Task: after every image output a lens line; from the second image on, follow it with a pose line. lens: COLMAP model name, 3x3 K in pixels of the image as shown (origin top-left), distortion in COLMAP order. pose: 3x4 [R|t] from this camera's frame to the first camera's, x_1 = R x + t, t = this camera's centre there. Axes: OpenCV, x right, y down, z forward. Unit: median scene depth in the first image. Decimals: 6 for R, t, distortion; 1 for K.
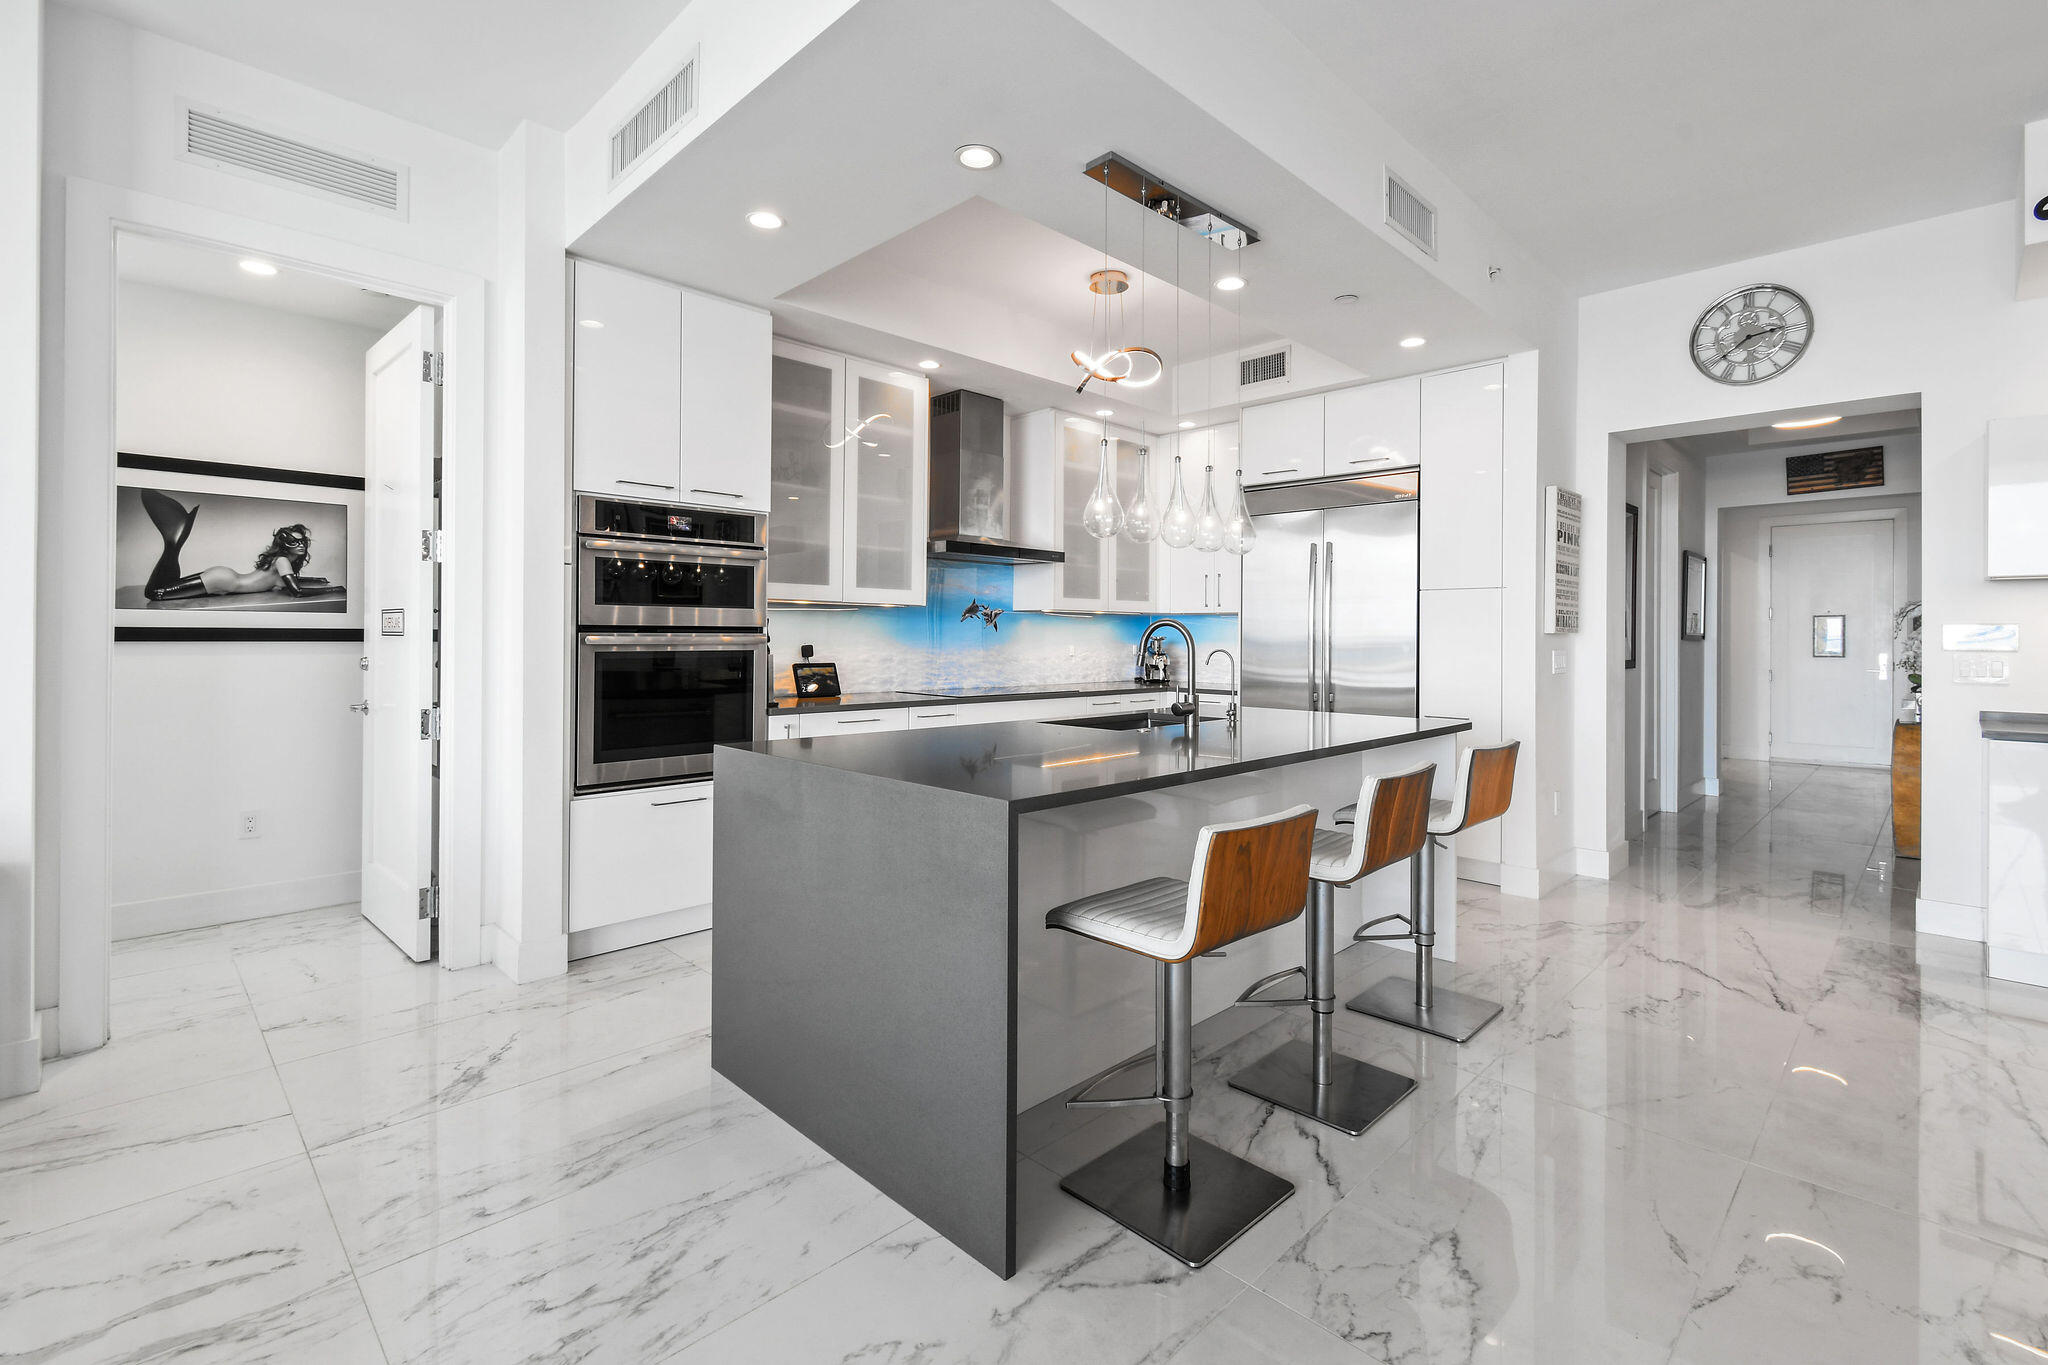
lens RADIAL K [[924.7, 0, 1062.1], [0, 924.7, 638.5], [0, 0, 1]] dist [0.001215, 0.000141]
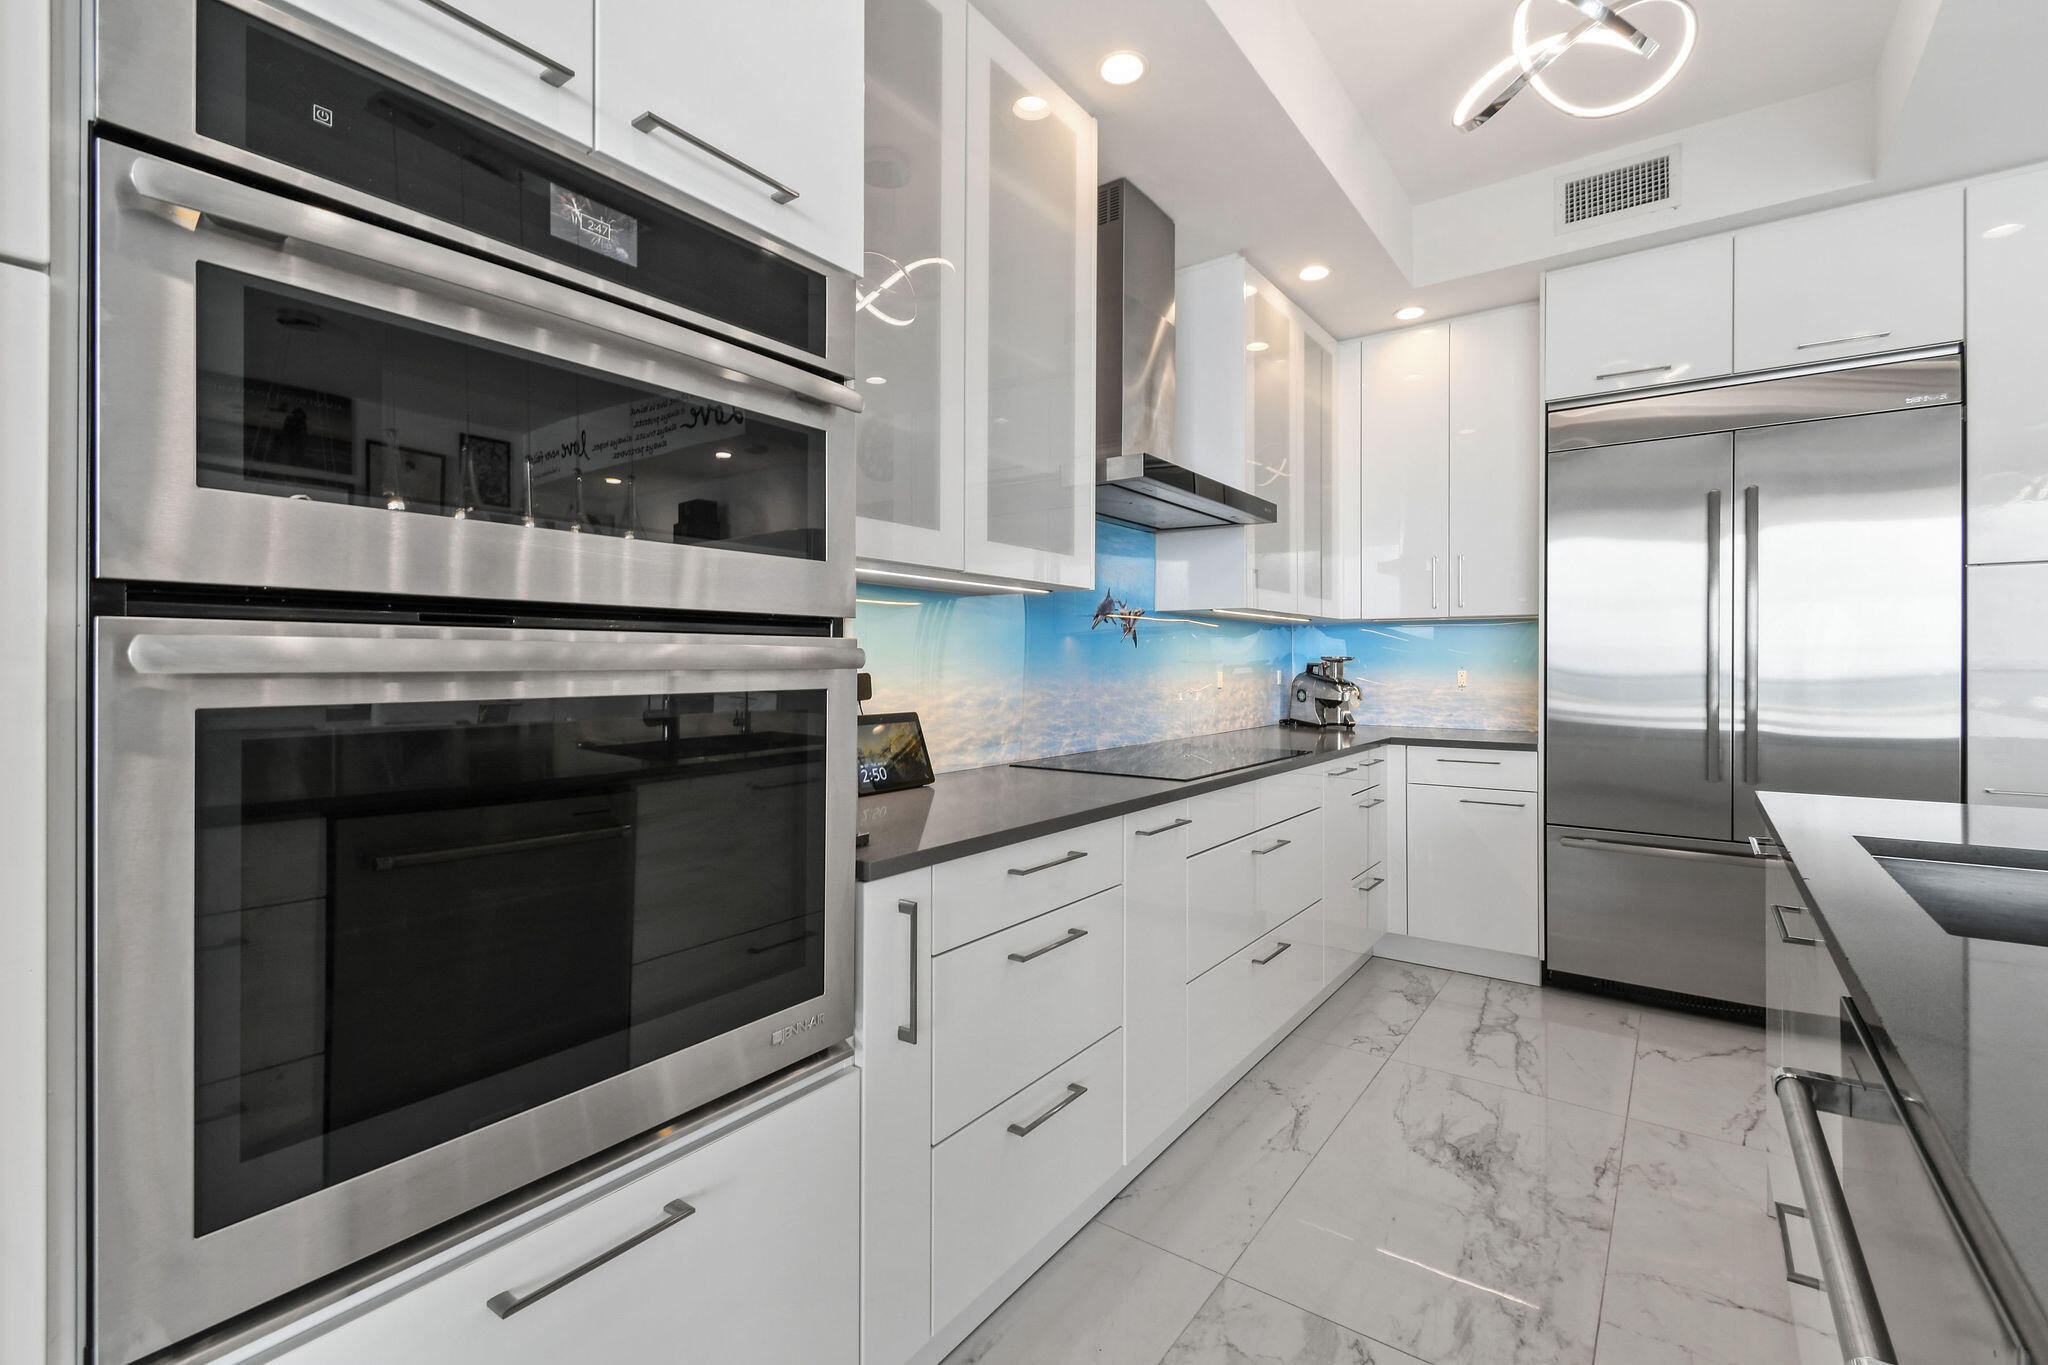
lens RADIAL K [[894.5, 0, 1051.0], [0, 894.5, 665.4], [0, 0, 1]] dist [-0.000808, -0.000191]
pose [[0.987931, -0.008694, 0.154650, -0.259265], [0.008968, 0.999959, -0.001076, 0.004499], [-0.154635, 0.002450, 0.987969, 0.578426]]
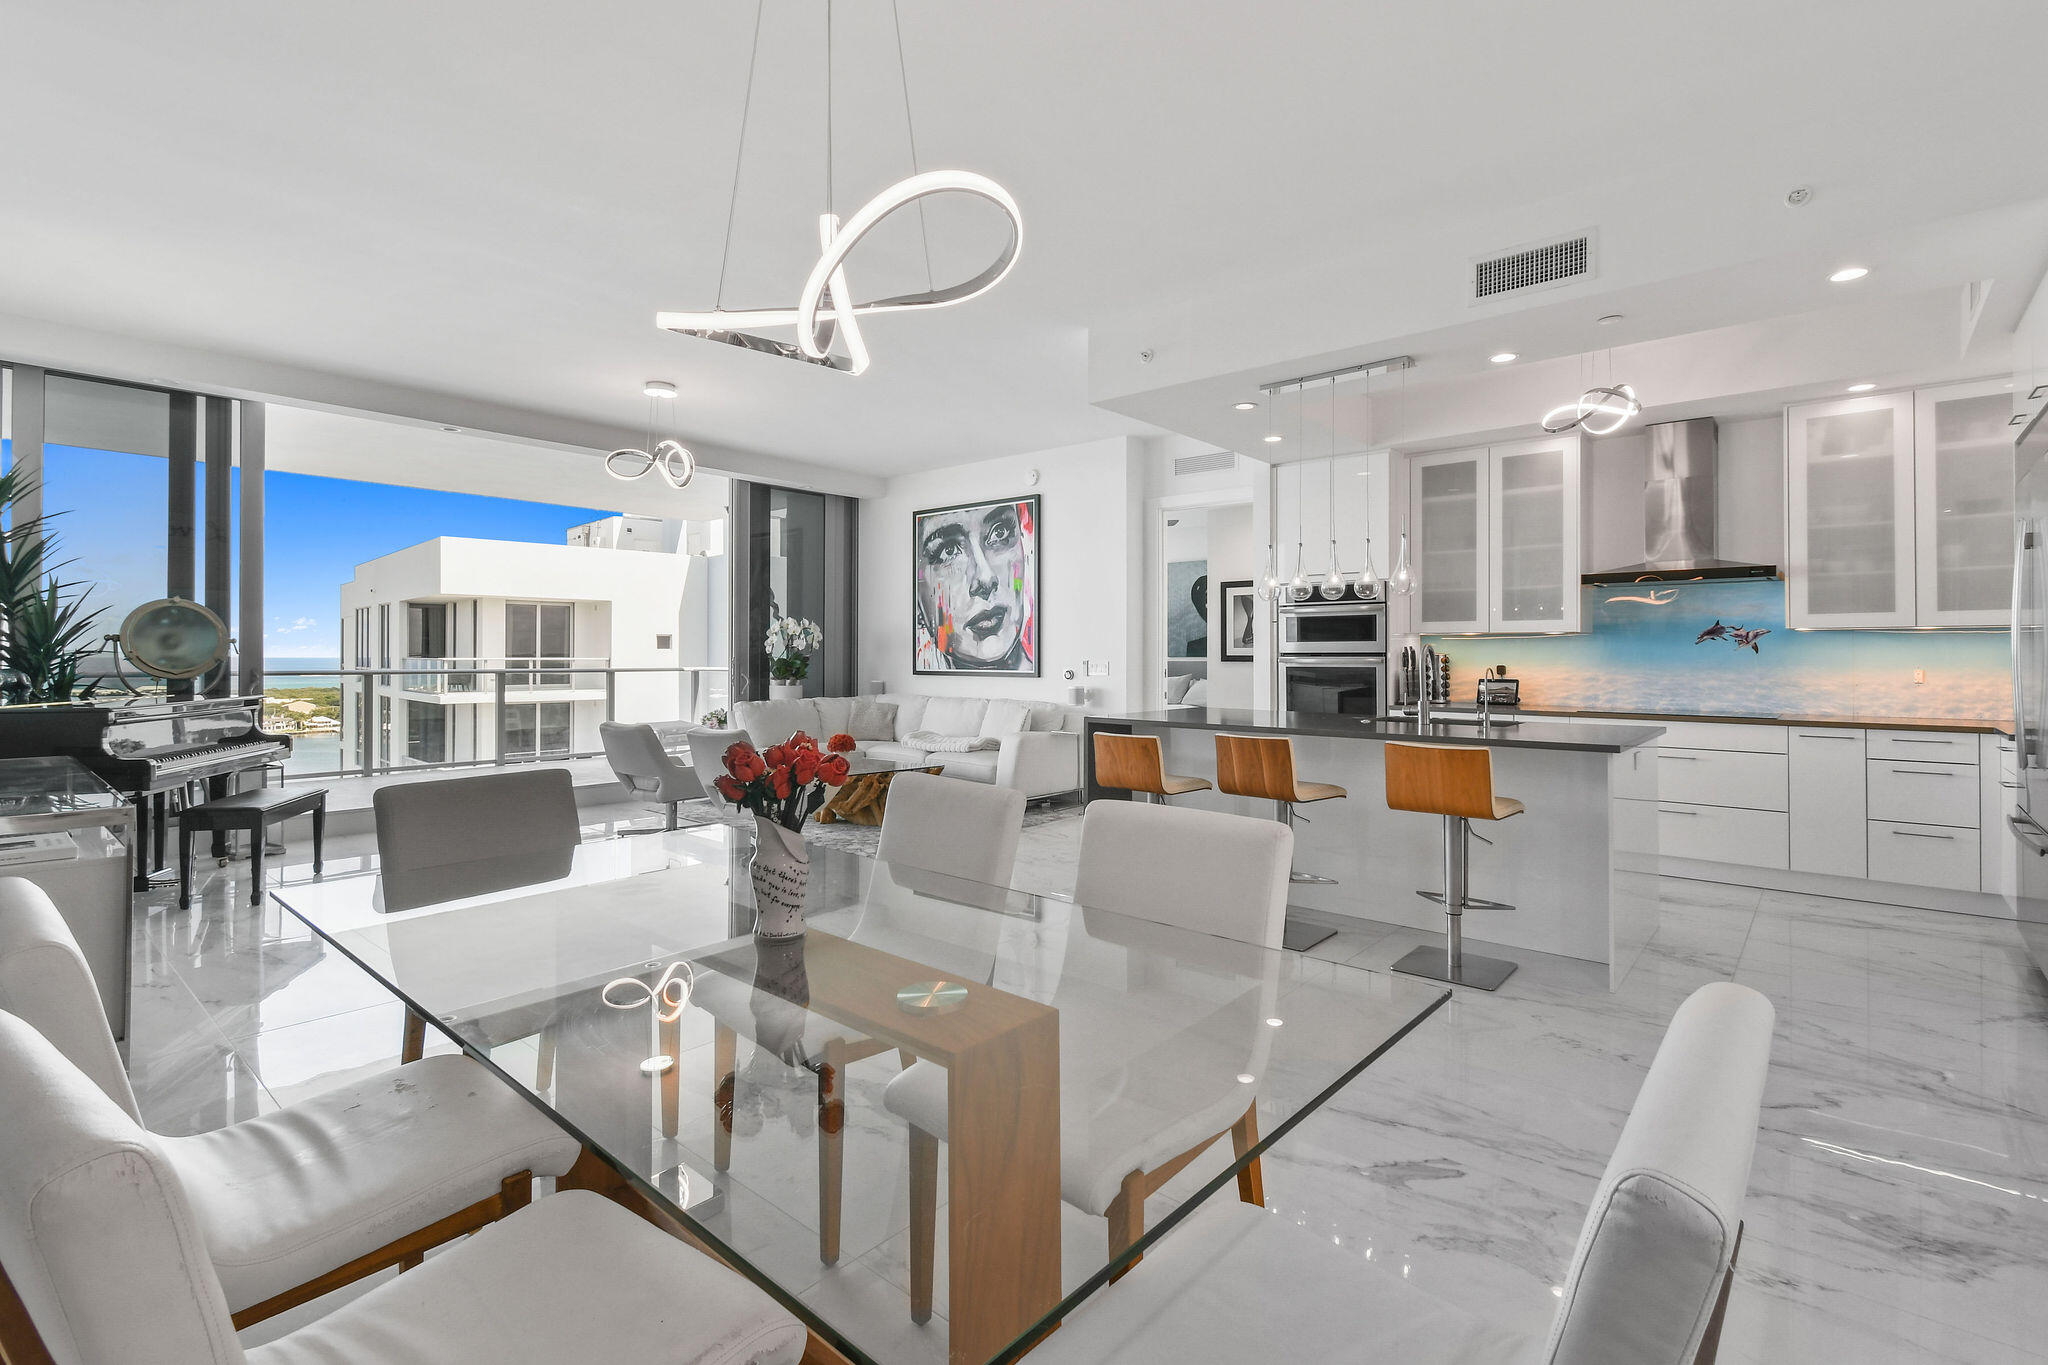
lens RADIAL K [[935.4, 0, 979.9], [0, 935.4, 655.6], [0, 0, 1]] dist [0.003368, 0.000635]
pose [[0.019808, -0.006872, -0.999780, 1.072834], [-0.003127, 0.999971, -0.006935, 0.004599], [0.999799, 0.003264, 0.019786, 0.244573]]
